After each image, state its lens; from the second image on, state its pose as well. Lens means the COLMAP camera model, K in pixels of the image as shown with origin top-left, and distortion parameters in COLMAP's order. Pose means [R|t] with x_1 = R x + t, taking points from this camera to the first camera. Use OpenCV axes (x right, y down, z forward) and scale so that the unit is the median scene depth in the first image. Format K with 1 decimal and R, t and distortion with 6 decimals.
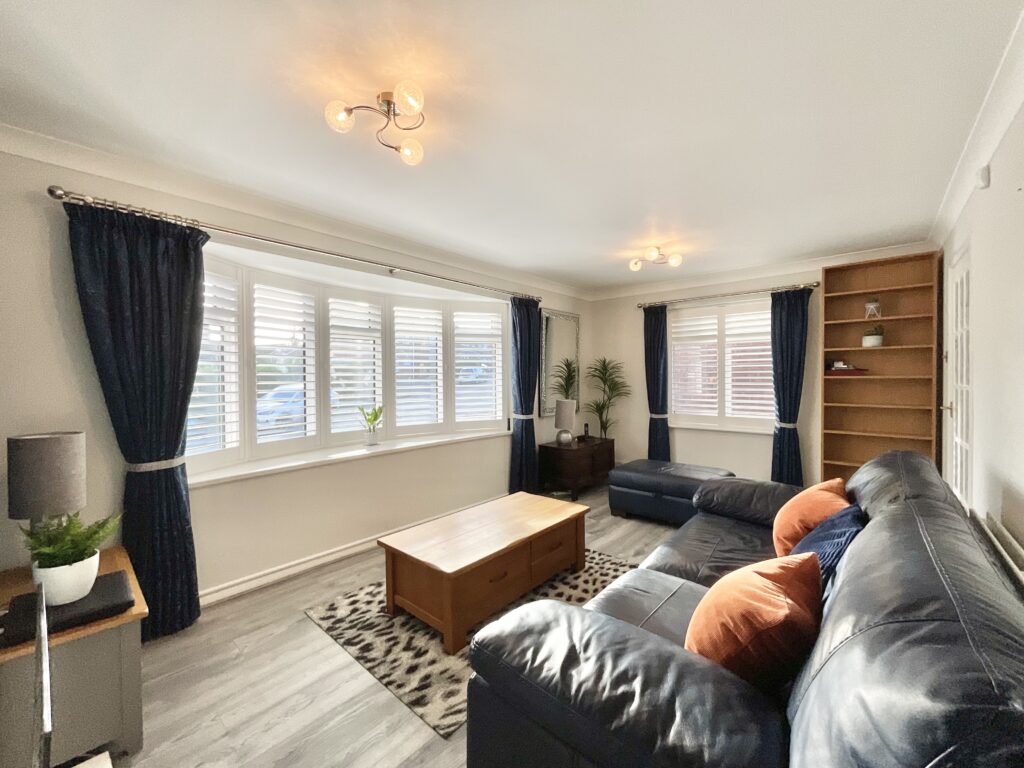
lens RADIAL K [[414.0, 0, 509.0], [0, 414.0, 381.2], [0, 0, 1]] dist [-0.004202, 0.000708]
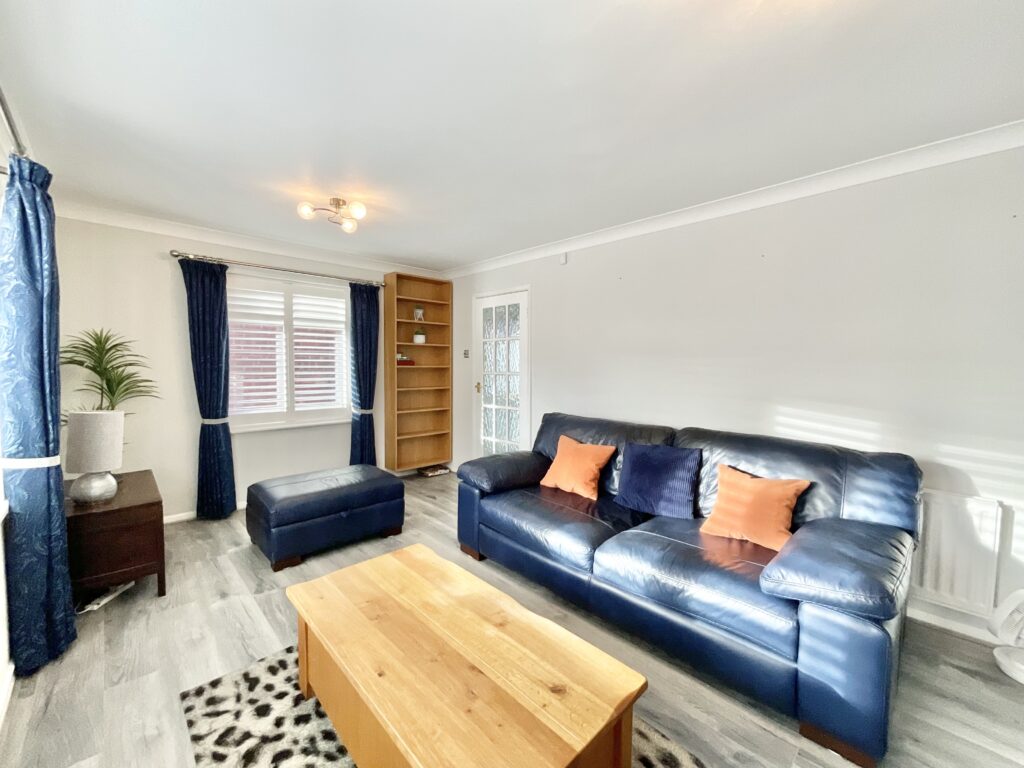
lens RADIAL K [[414.0, 0, 505.5], [0, 414.0, 382.6], [0, 0, 1]] dist [-0.004202, 0.000708]
pose [[0.080179, -0.036745, 0.996103, -0.394150], [0.007324, 0.999315, 0.036274, -0.004185], [-0.996754, 0.004387, 0.080393, 0.610733]]
